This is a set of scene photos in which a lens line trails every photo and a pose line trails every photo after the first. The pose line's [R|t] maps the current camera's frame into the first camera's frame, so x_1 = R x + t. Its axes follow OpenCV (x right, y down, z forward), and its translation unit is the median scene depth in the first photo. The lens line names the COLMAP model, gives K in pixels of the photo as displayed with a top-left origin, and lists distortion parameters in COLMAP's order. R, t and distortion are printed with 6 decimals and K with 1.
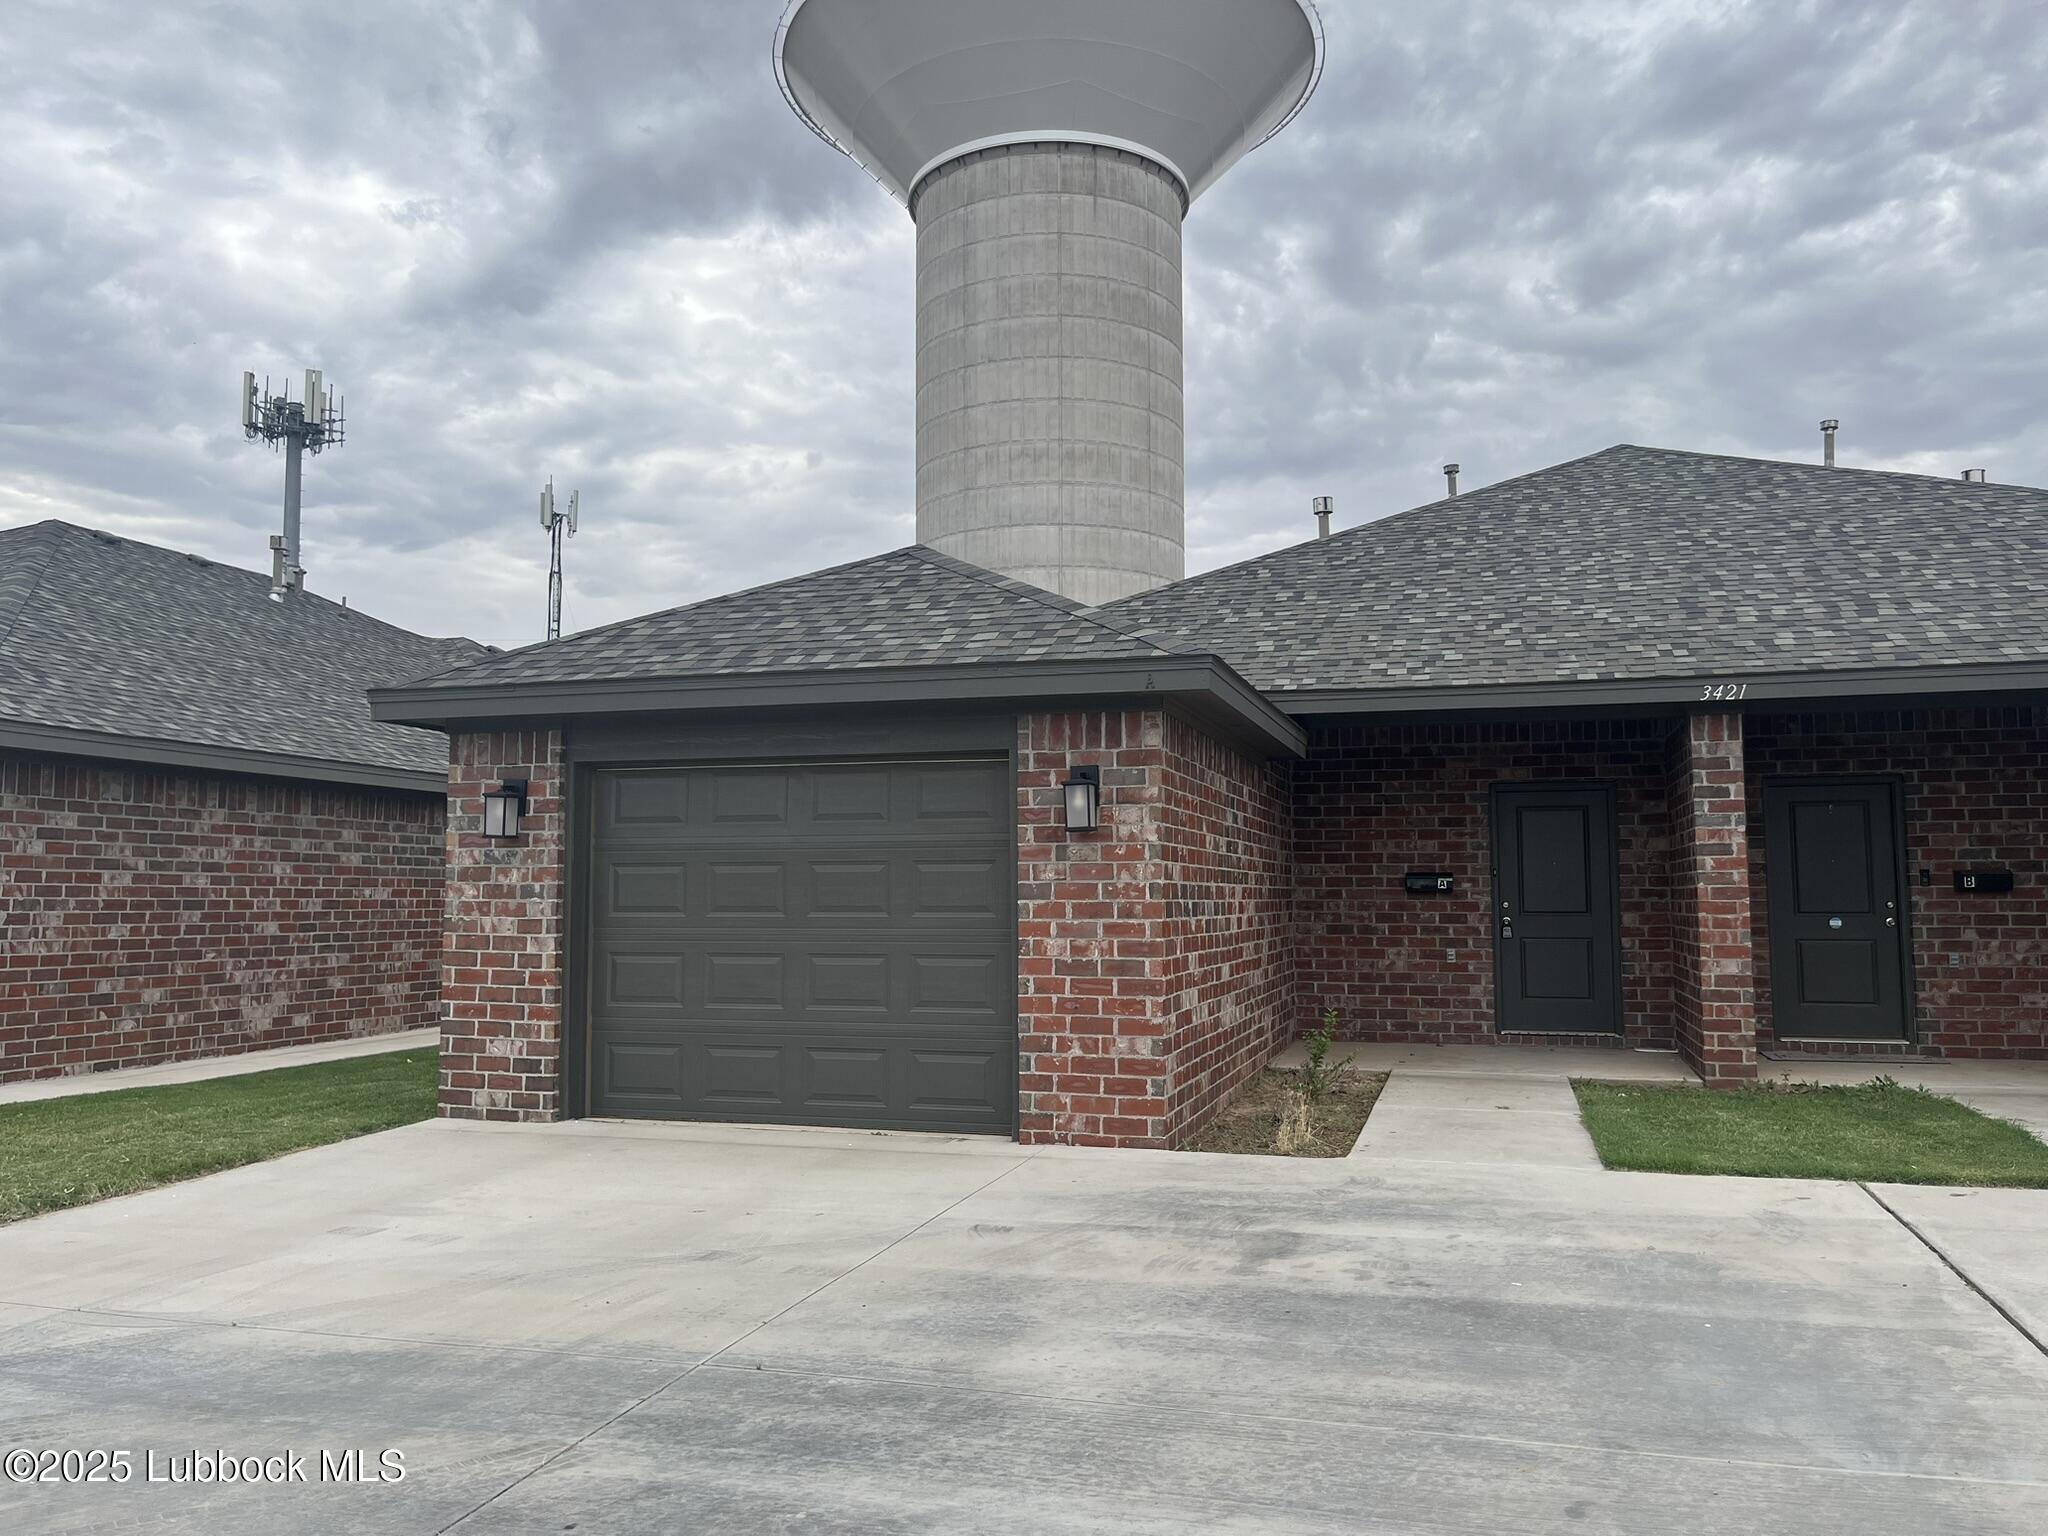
lens RADIAL K [[1515.0, 0, 1020.7], [0, 1515.0, 743.0], [0, 0, 1]] dist [0.059653, -0.075250]
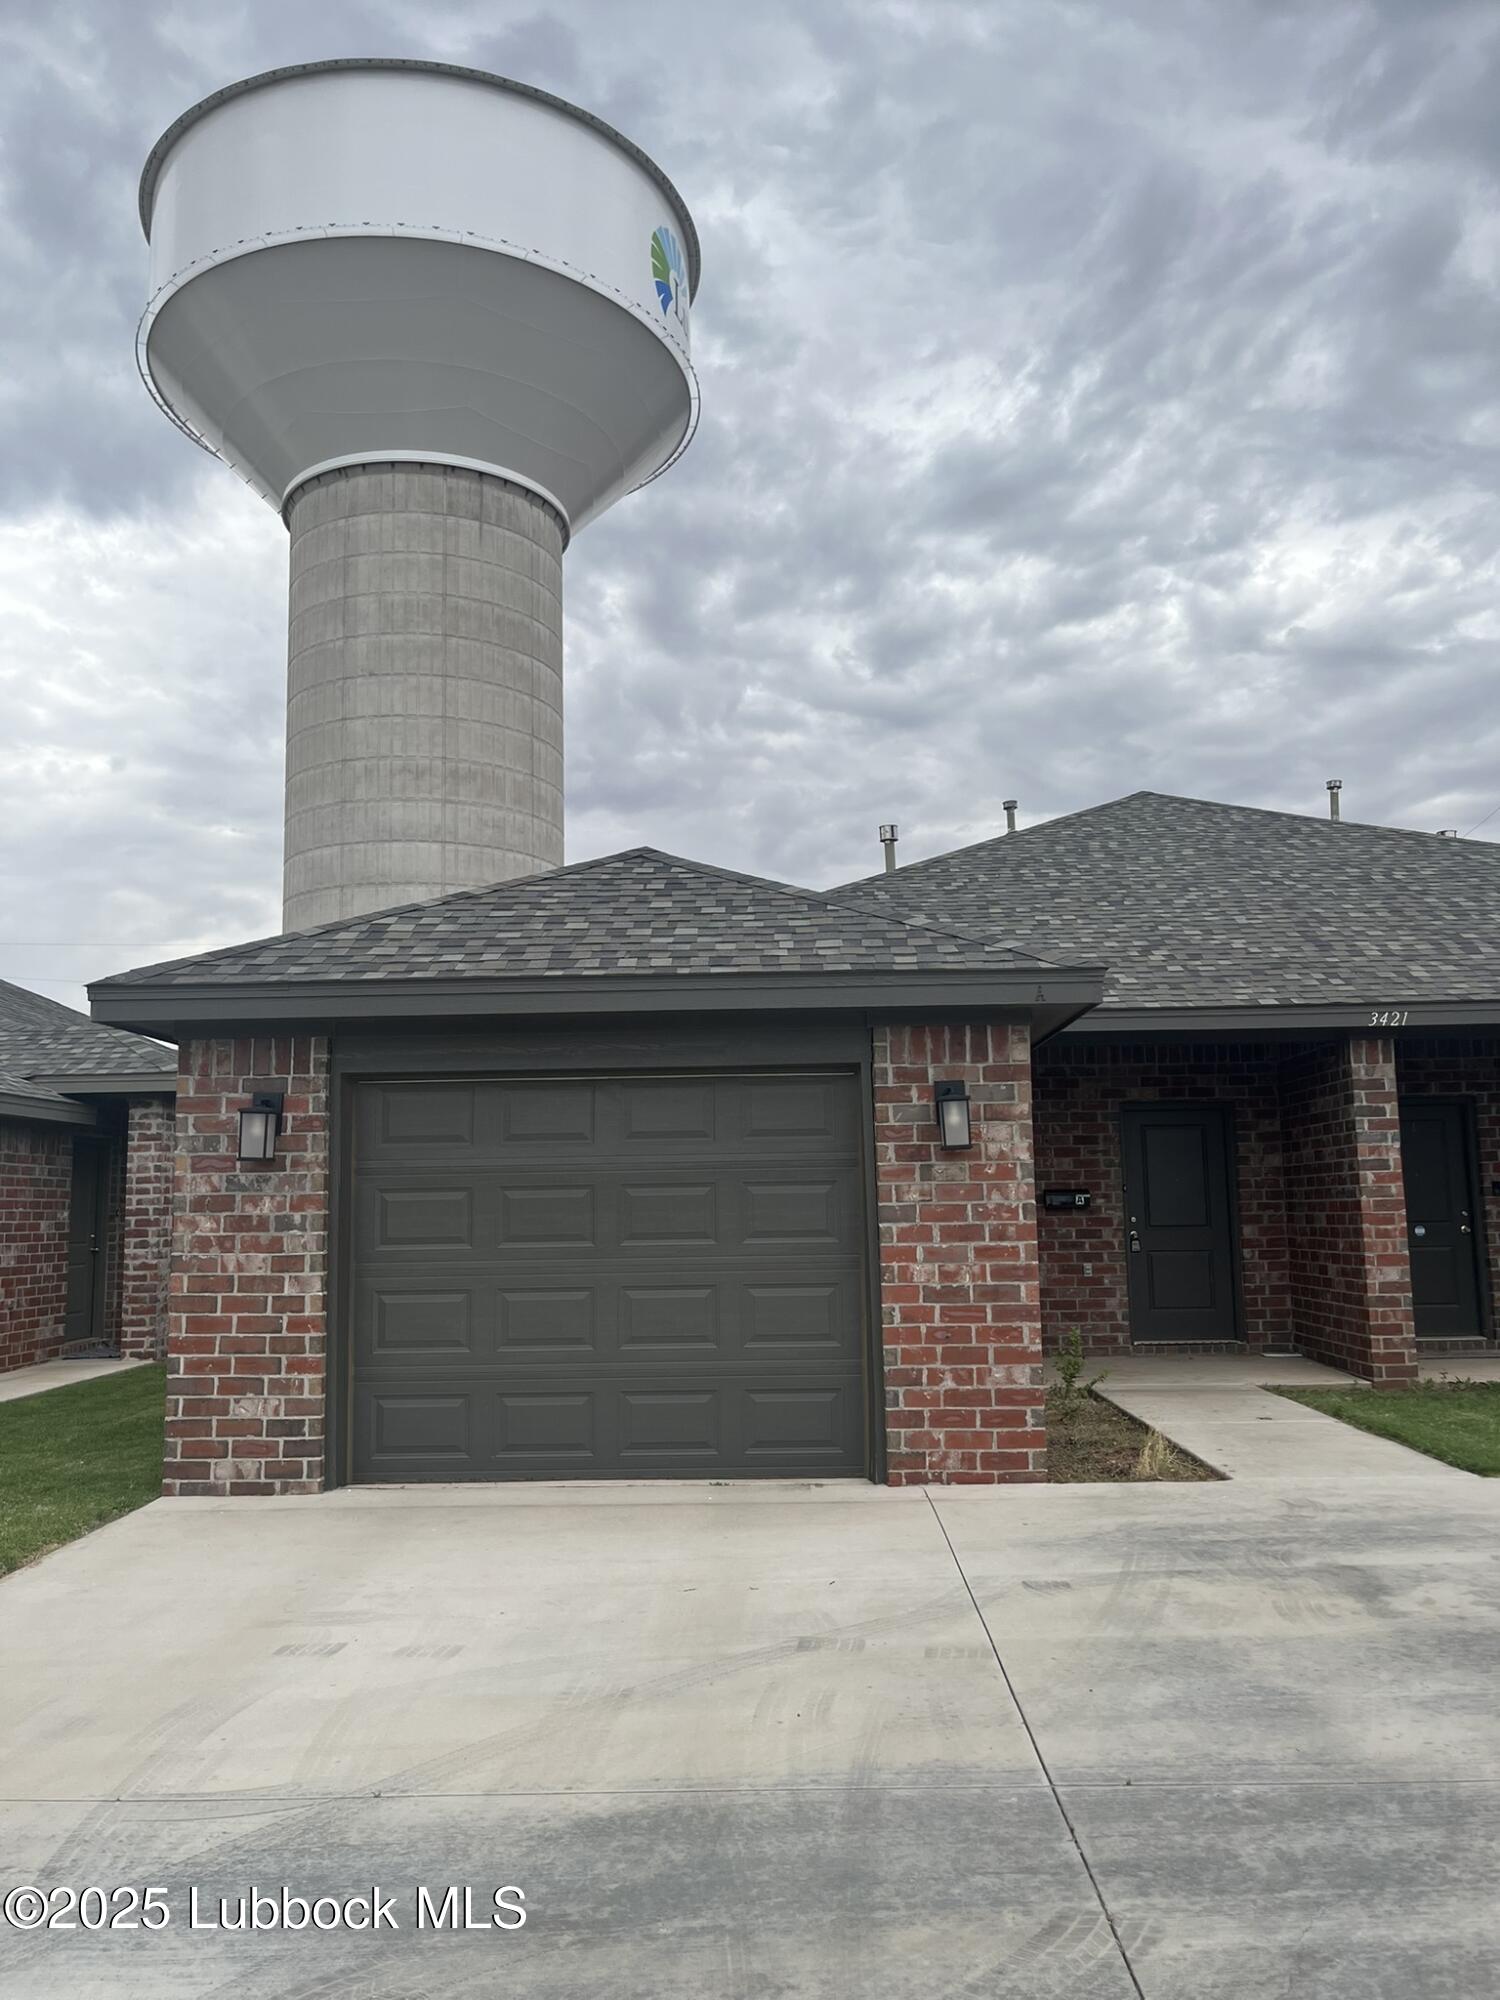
lens RADIAL K [[1479.5, 0, 744.6], [0, 1479.5, 1006.9], [0, 0, 1]] dist [0.059653, -0.075250]
pose [[0.964750, 0.020745, 0.262349, -0.285480], [-0.010386, 0.999113, -0.040812, 0.006839], [-0.262962, 0.036649, 0.964110, 0.112801]]
